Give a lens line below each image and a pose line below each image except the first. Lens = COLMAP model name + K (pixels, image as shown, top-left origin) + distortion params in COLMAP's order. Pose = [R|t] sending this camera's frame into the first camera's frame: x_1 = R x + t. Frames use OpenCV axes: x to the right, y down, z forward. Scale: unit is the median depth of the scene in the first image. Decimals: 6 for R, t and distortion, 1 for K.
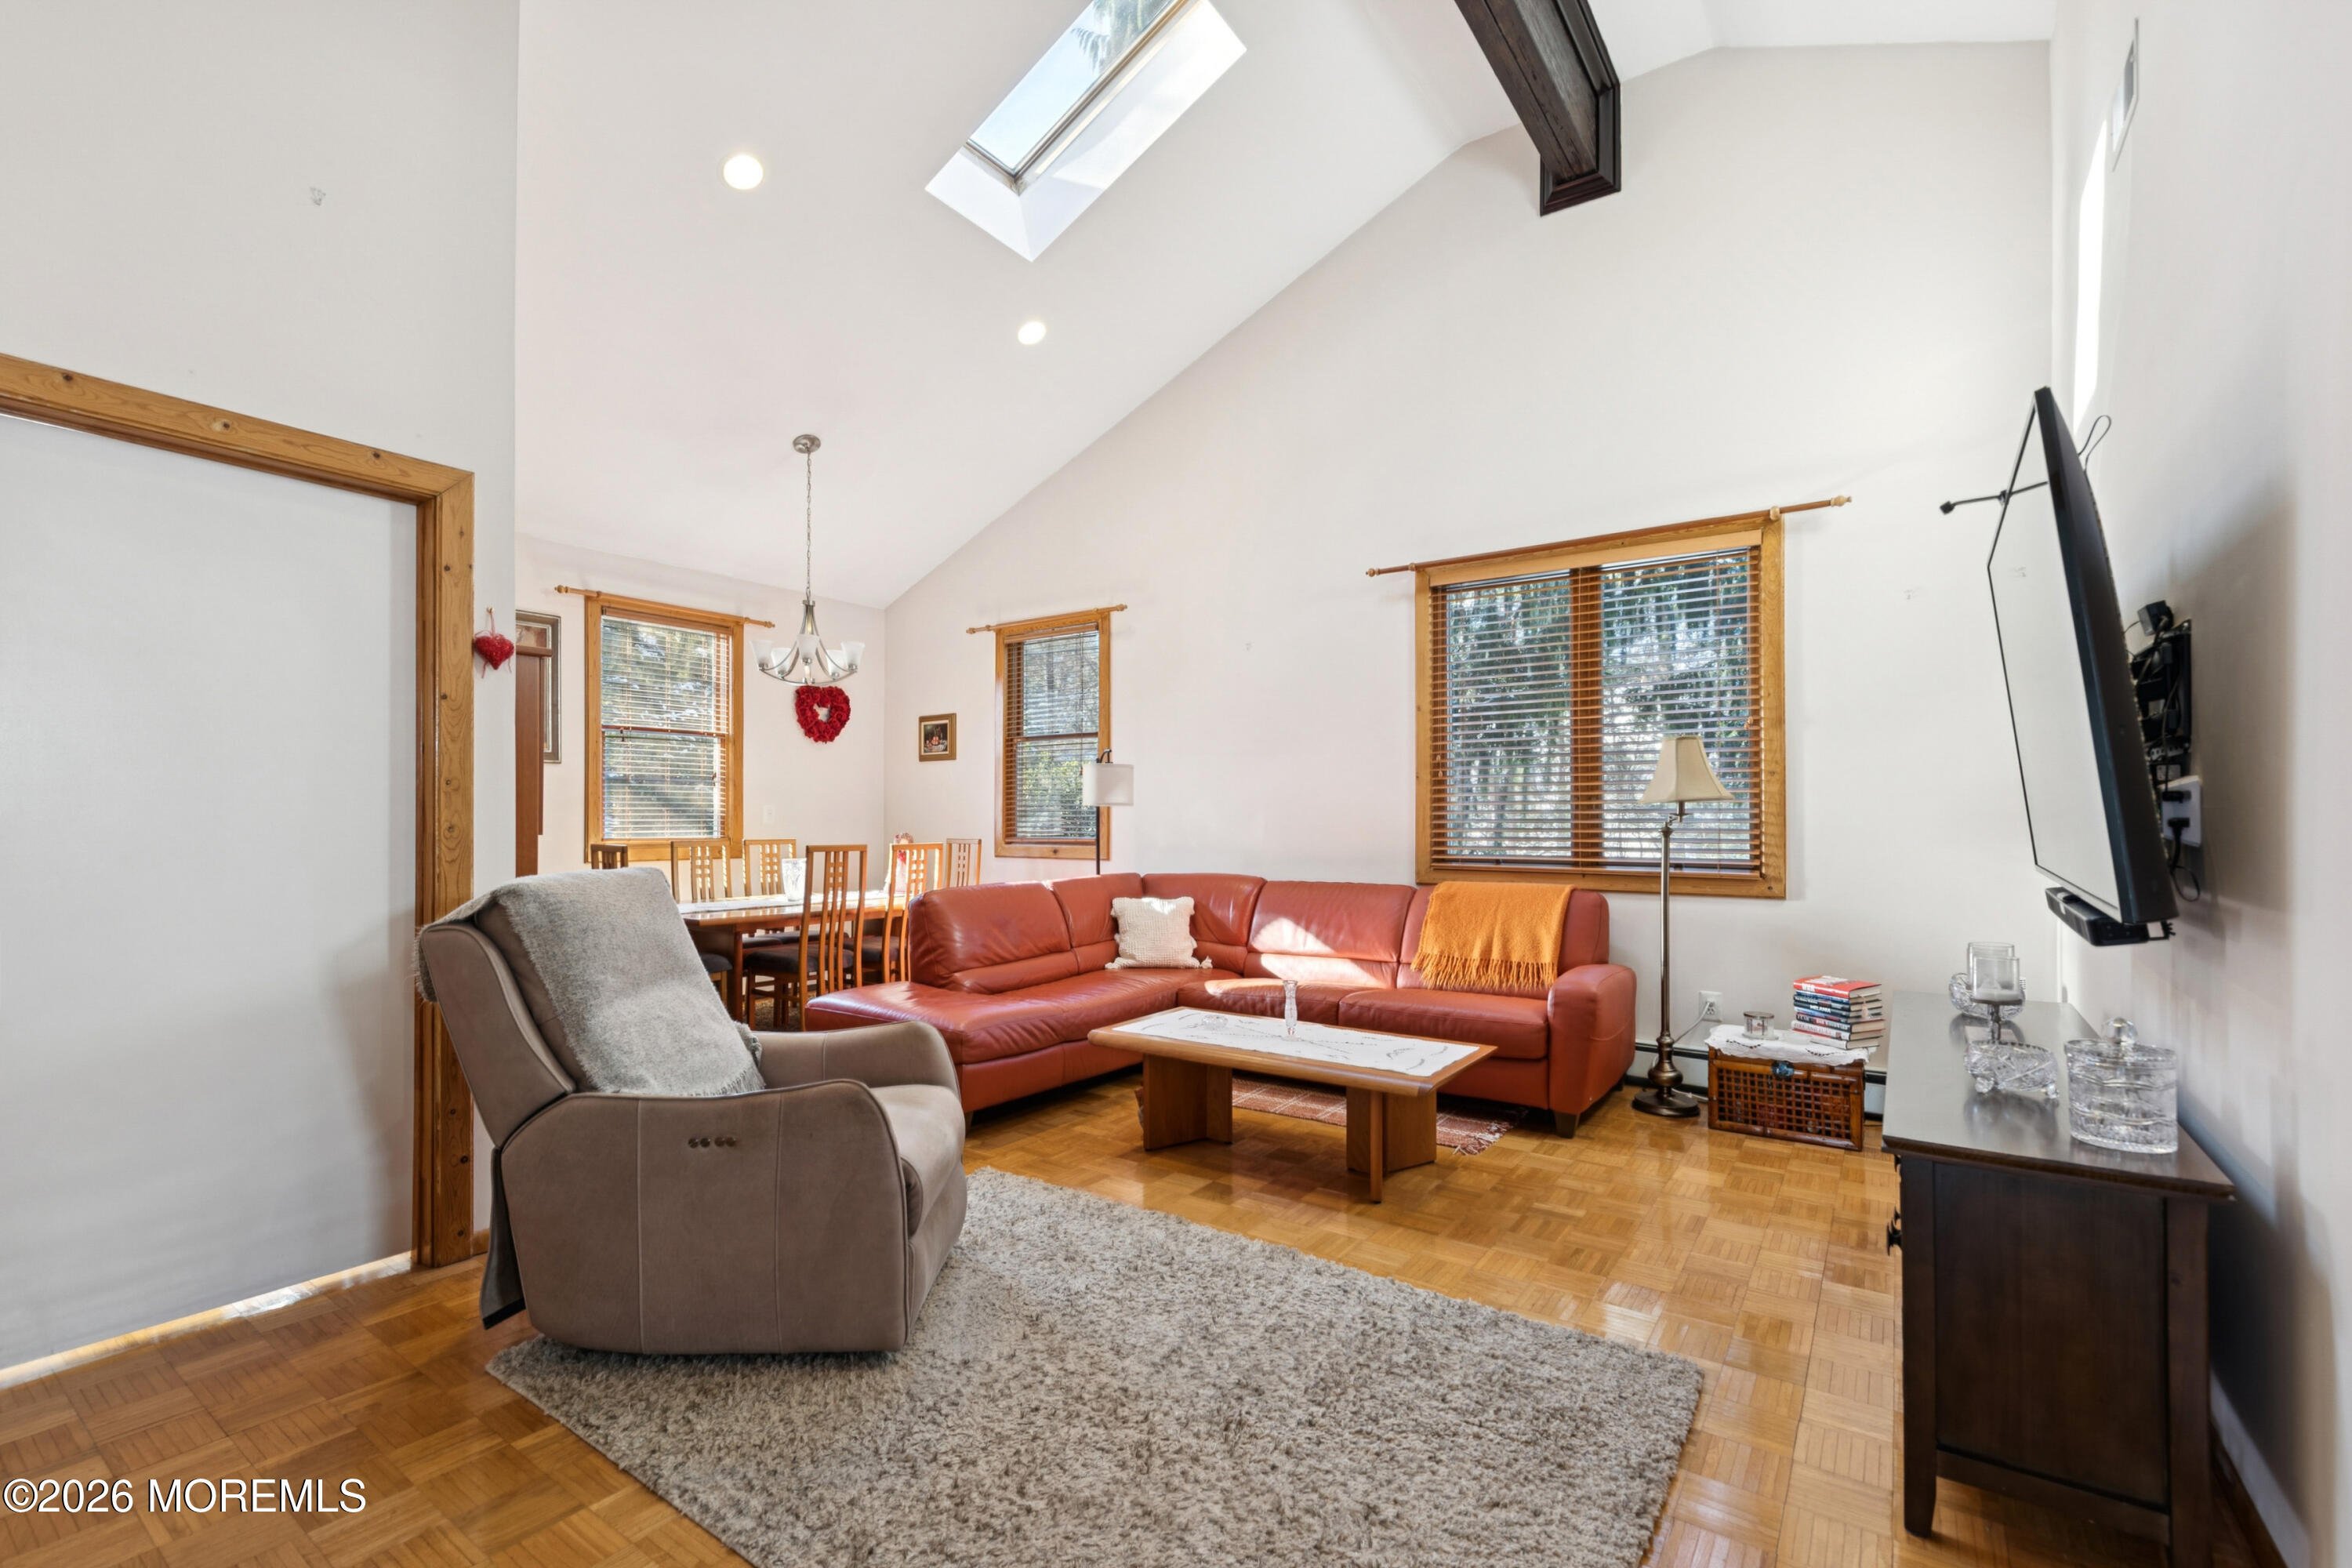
lens RADIAL K [[1039.1, 0, 1169.0], [0, 1039.1, 838.4], [0, 0, 1]] dist [-0.000118, -0.000490]
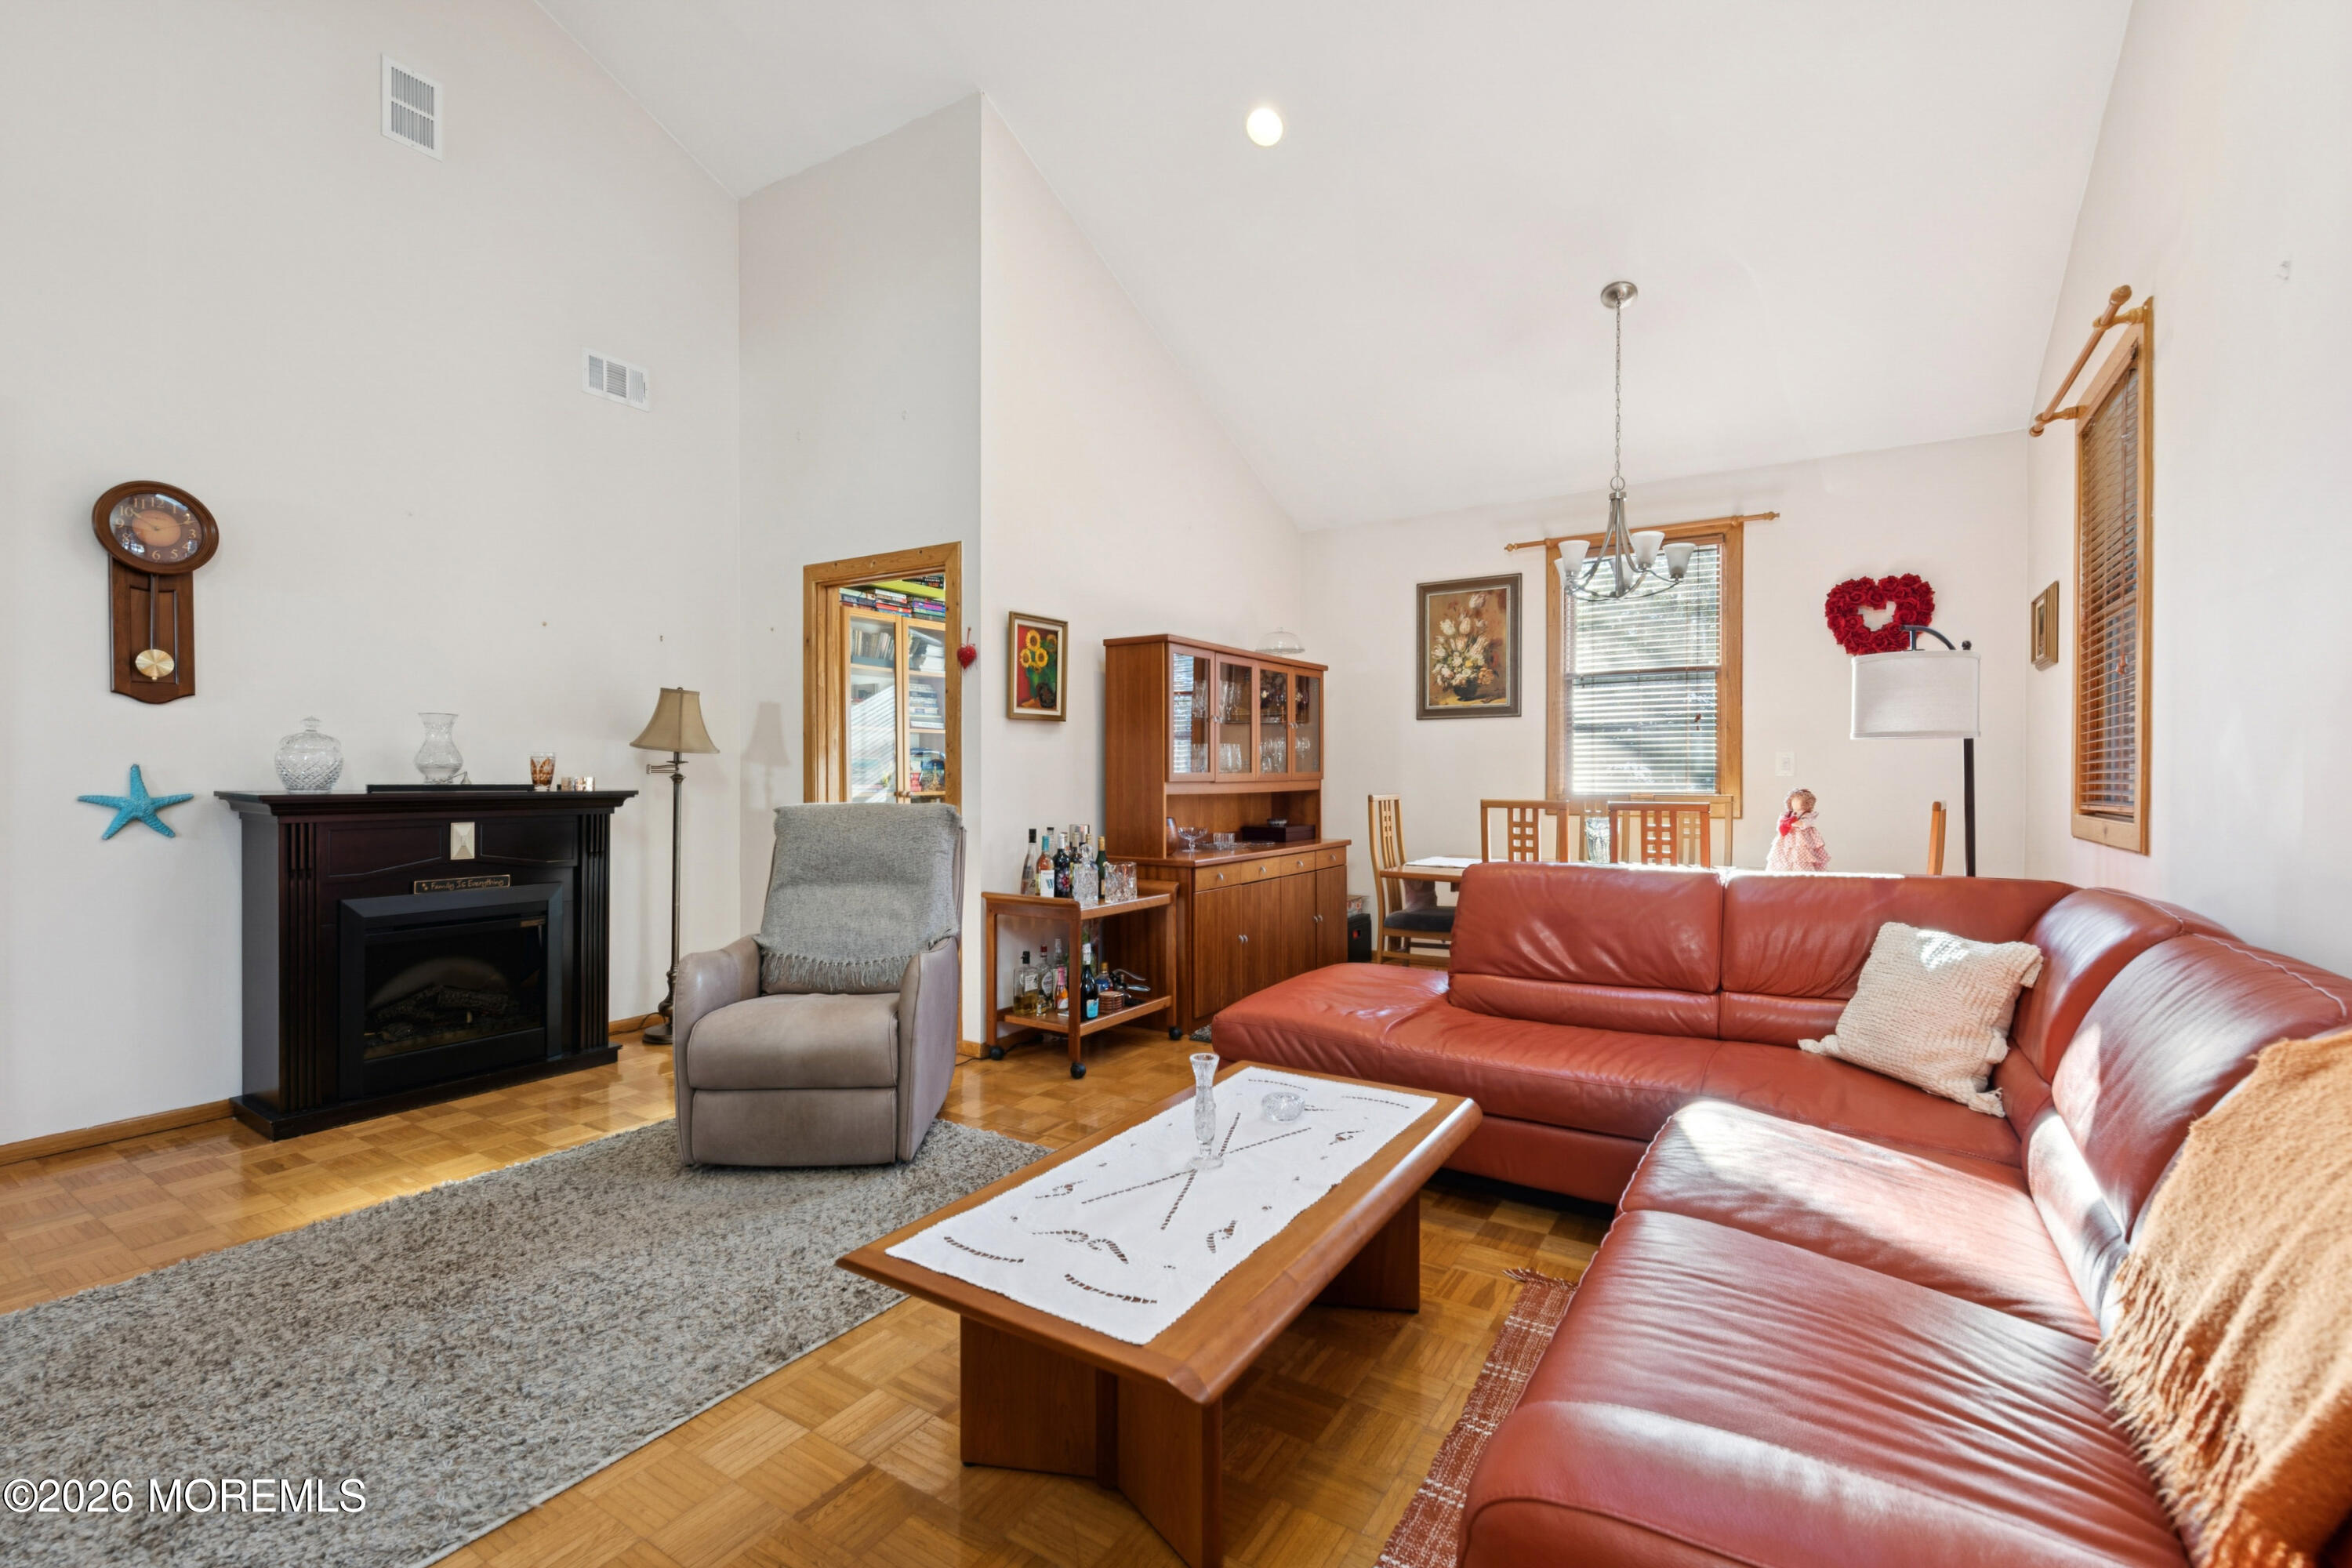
lens RADIAL K [[1023.2, 0, 1176.0], [0, 1023.2, 784.0], [0, 0, 1]] dist [-0.000535, -0.000516]
pose [[0.035624, 0.013077, -0.999280, 0.418821], [-0.013777, 0.999826, 0.012593, -0.011074], [0.999270, 0.013318, 0.035798, 0.612843]]
